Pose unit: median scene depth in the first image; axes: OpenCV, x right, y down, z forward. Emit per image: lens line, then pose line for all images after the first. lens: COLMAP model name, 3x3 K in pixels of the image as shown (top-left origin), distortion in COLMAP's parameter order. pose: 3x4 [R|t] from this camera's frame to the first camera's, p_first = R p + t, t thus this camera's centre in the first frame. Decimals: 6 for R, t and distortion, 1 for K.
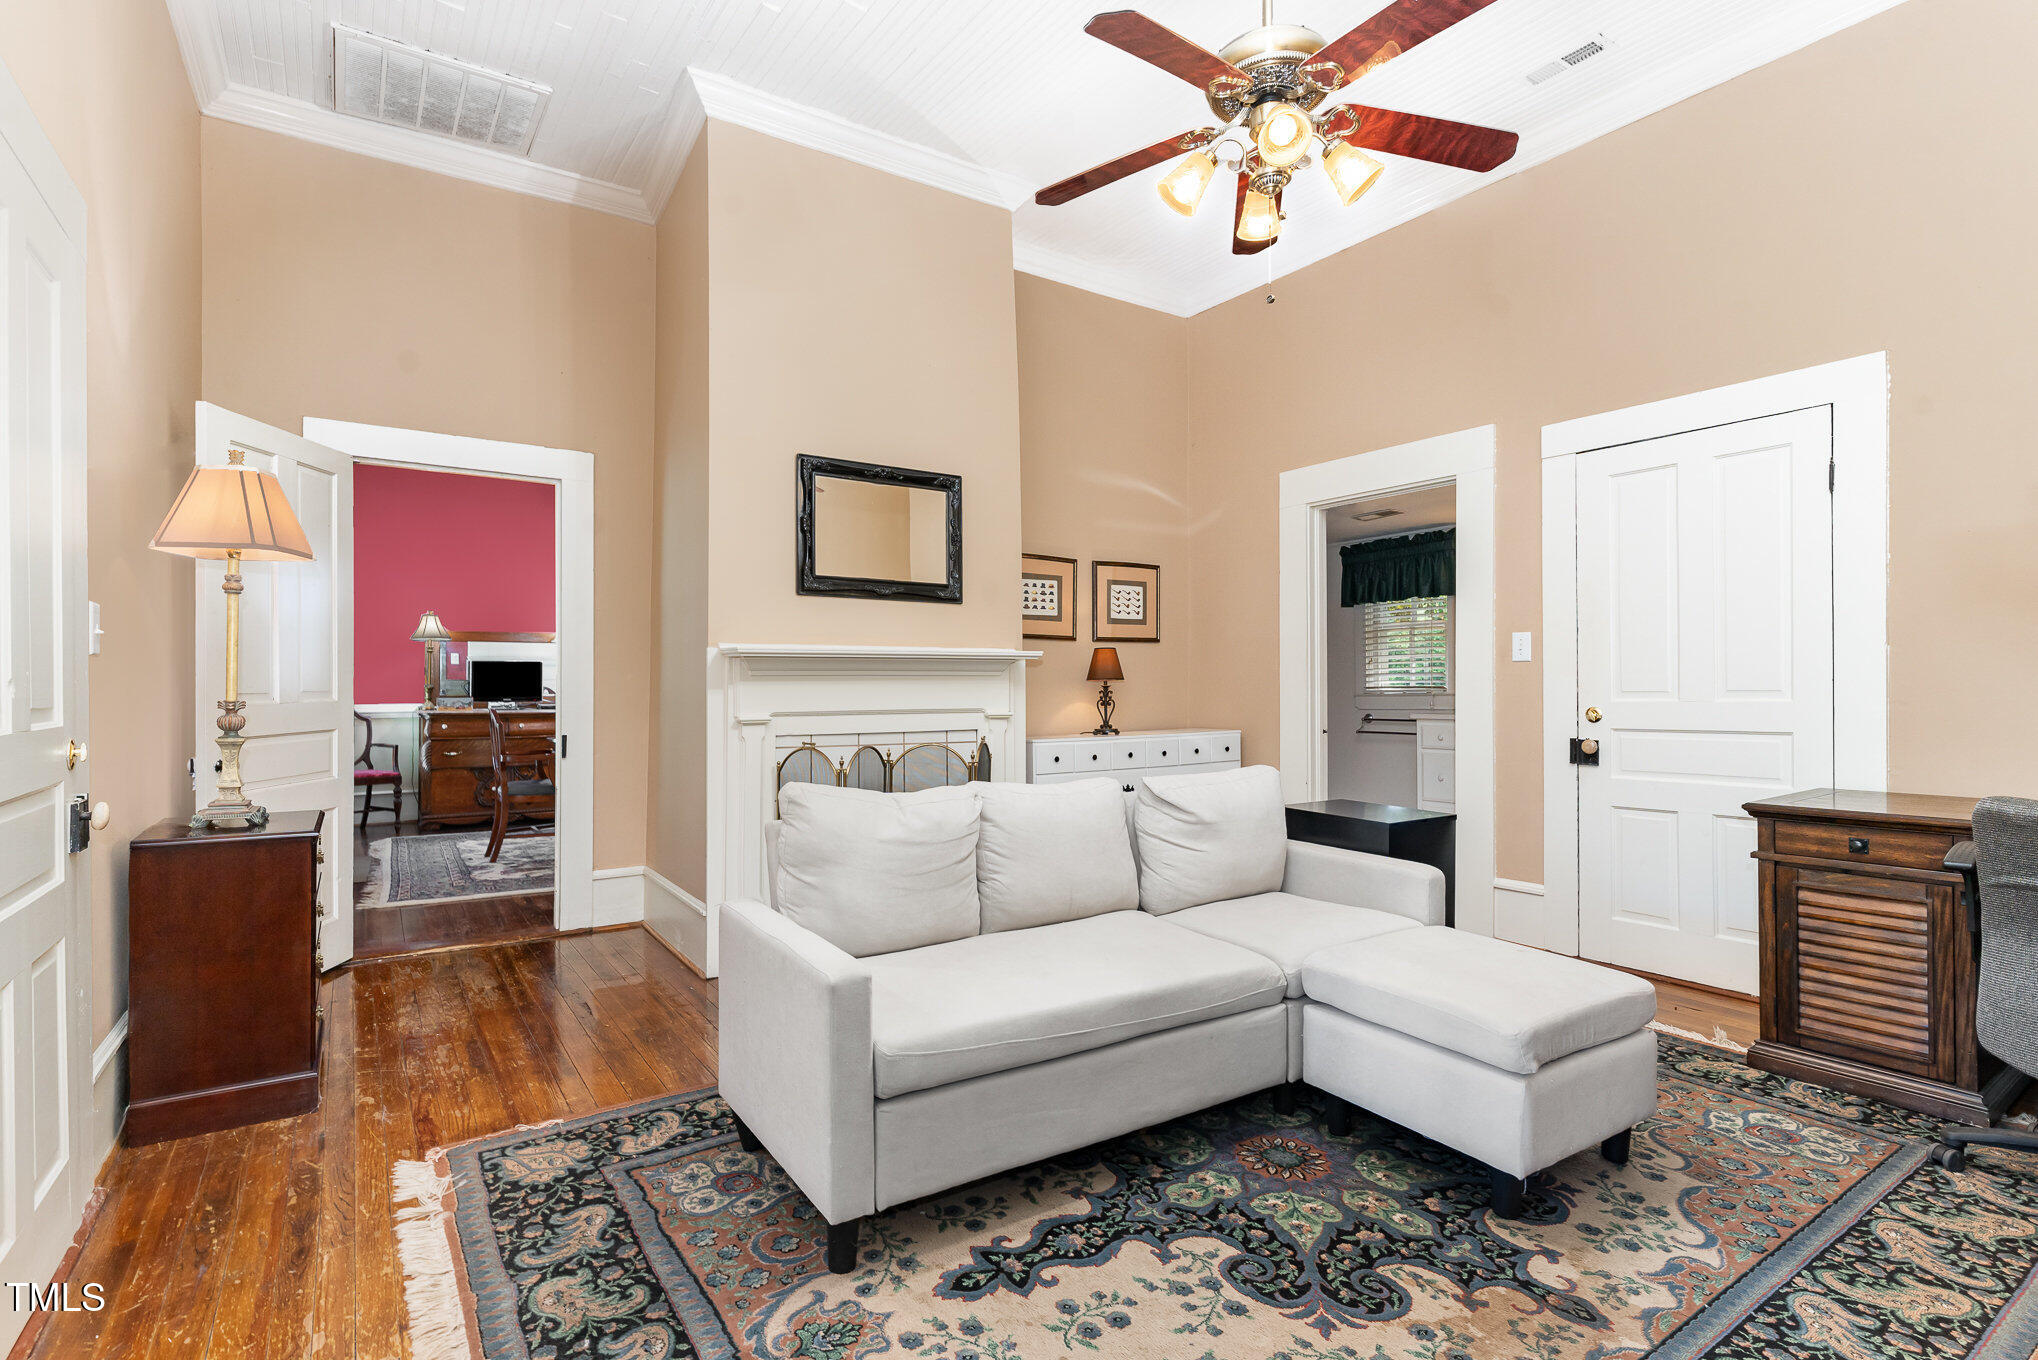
lens RADIAL K [[986.1, 0, 1020.1], [0, 986.1, 680.9], [0, 0, 1]] dist [0.001210, 0.000089]
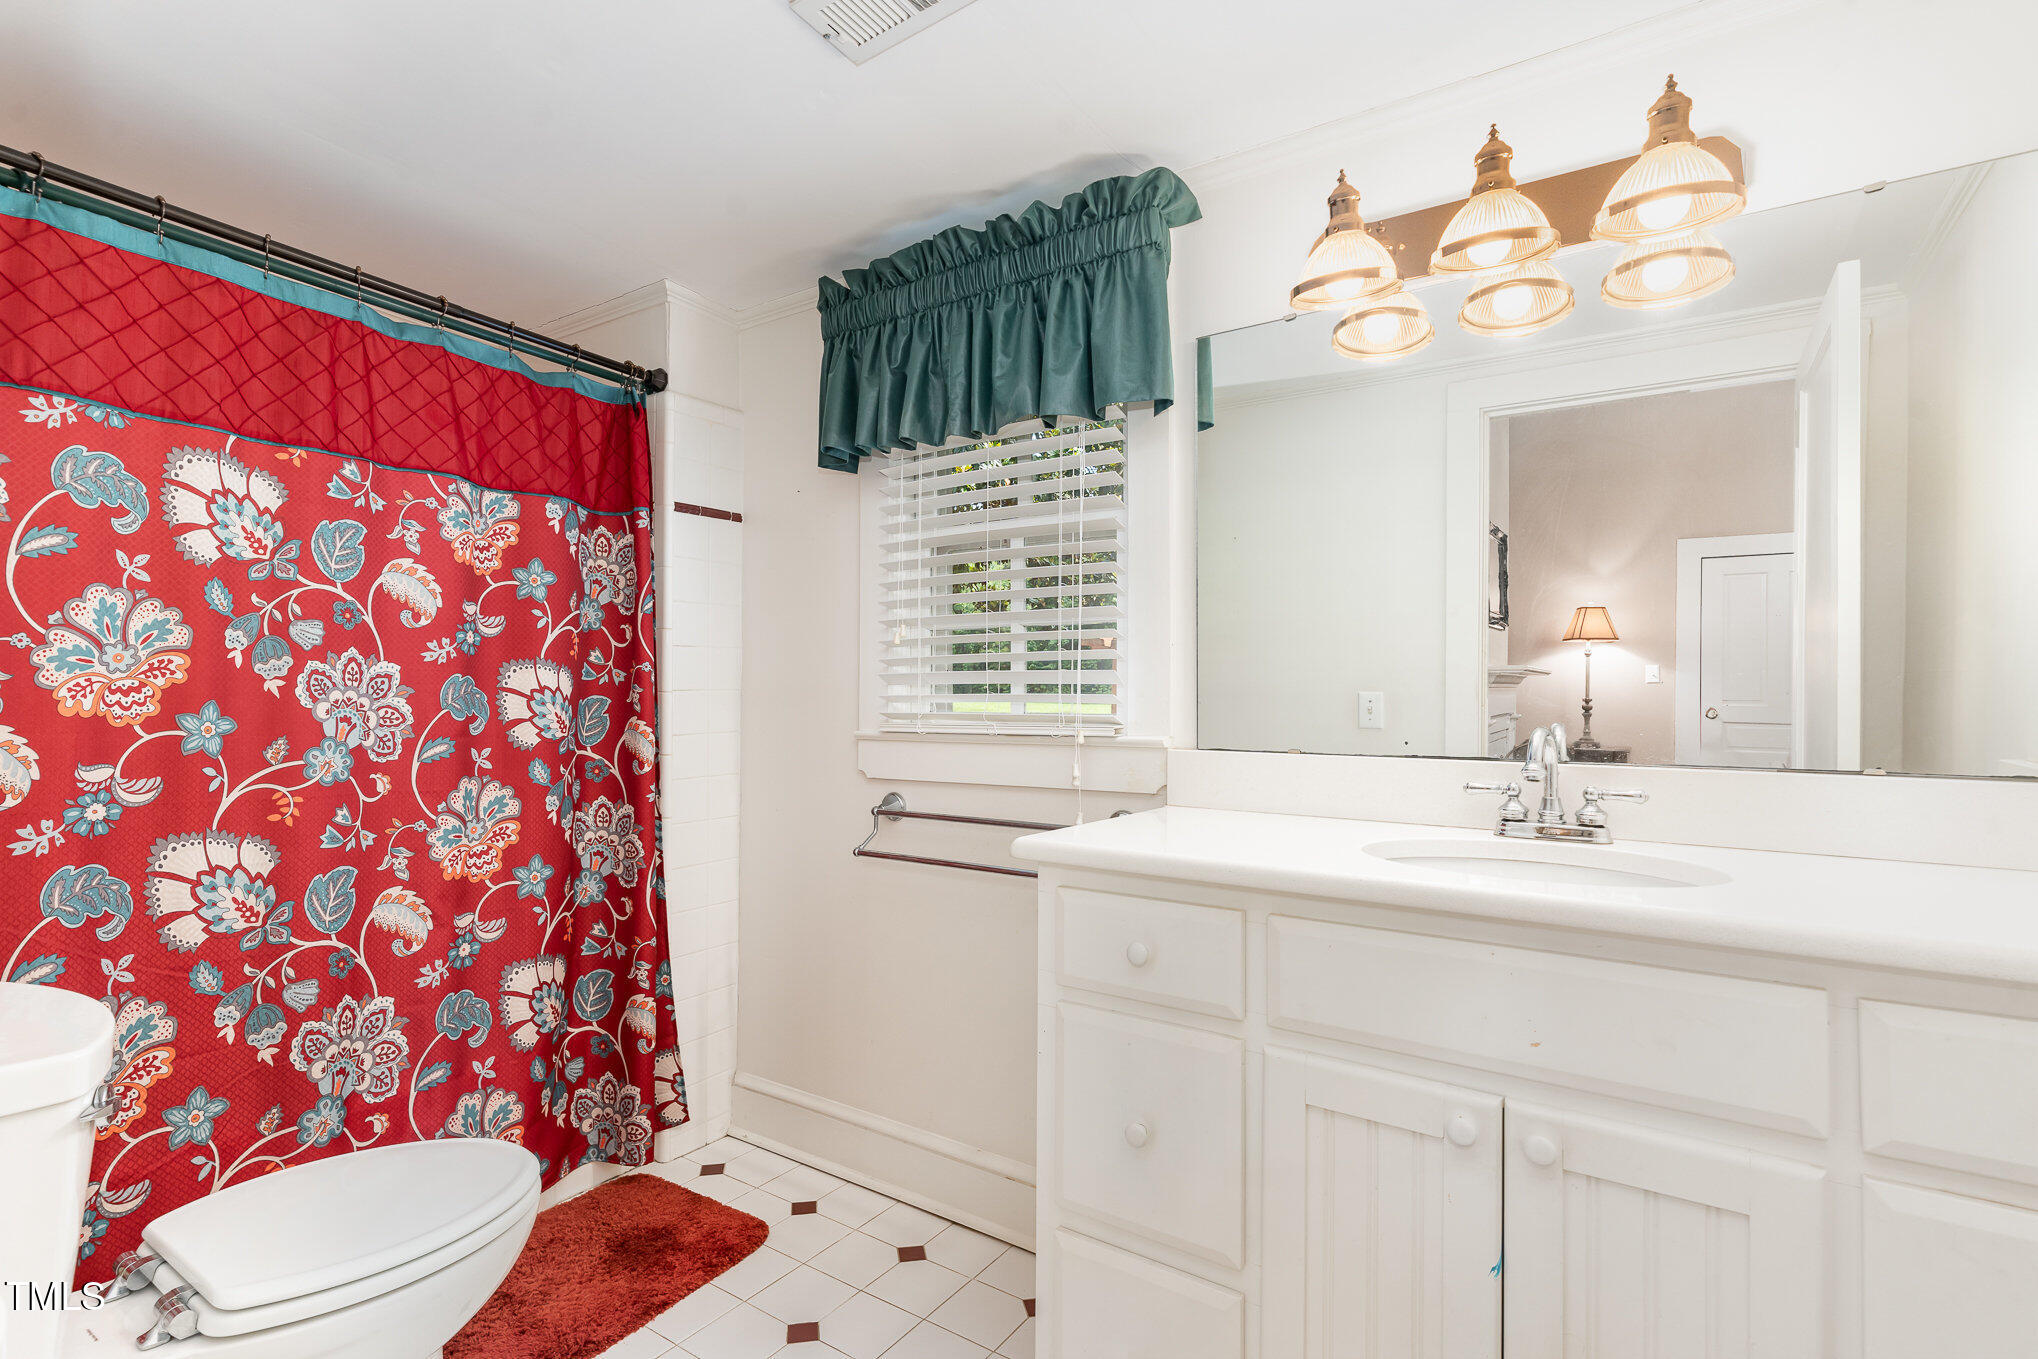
lens RADIAL K [[986.1, 0, 1018.6], [0, 986.1, 689.4], [0, 0, 1]] dist [0.001210, 0.000089]
pose [[0.926259, 0.013763, 0.376636, 0.276760], [-0.011735, 0.999902, -0.007678, -0.000060], [-0.376705, 0.002692, 0.926329, 0.702295]]
